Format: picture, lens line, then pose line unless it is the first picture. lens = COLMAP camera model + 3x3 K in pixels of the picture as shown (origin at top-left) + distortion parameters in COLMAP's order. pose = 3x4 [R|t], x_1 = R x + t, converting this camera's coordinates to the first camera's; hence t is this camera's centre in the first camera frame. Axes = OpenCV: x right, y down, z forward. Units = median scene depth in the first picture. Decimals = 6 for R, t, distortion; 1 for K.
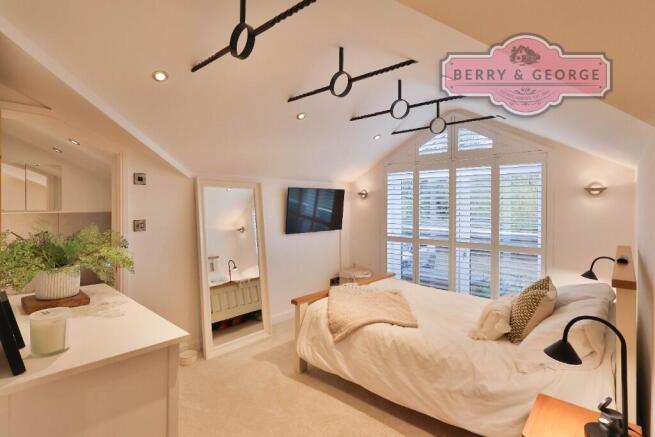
lens RADIAL K [[327.1, 0, 325.2], [0, 327.1, 206.3], [0, 0, 1]] dist [-0.002910, 0.000137]
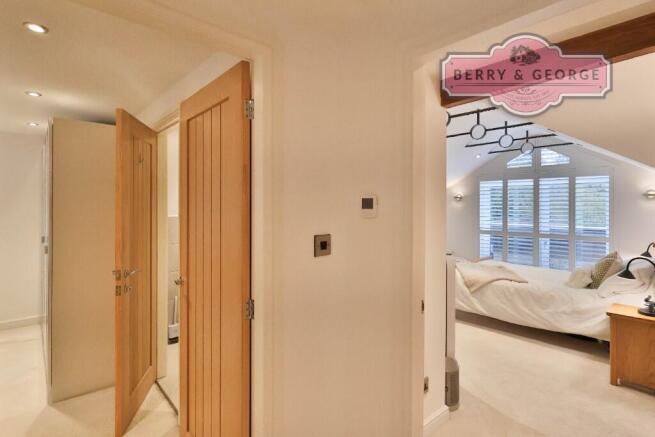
lens RADIAL K [[334.6, 0, 329.1], [0, 334.6, 208.1], [0, 0, 1]] dist [-0.000798, -0.000199]
pose [[0.995521, -0.000968, -0.094536, -0.393866], [0.001116, 0.999998, 0.001512, 0.001610], [0.094534, -0.001610, 0.995520, -0.533913]]
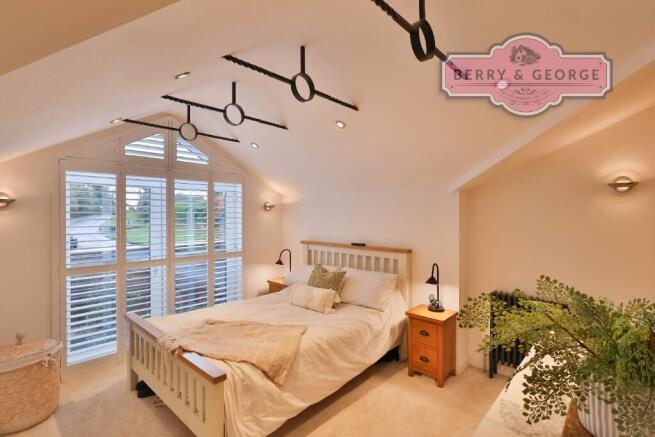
lens RADIAL K [[317.4, 0, 327.5], [0, 317.4, 218.5], [0, 0, 1]] dist [-0.021836, -0.000084]
pose [[0.004688, -0.019253, 0.999804, -0.600126], [0.008443, 0.999780, 0.019213, -0.021180], [-0.999953, 0.008352, 0.004849, 0.683074]]
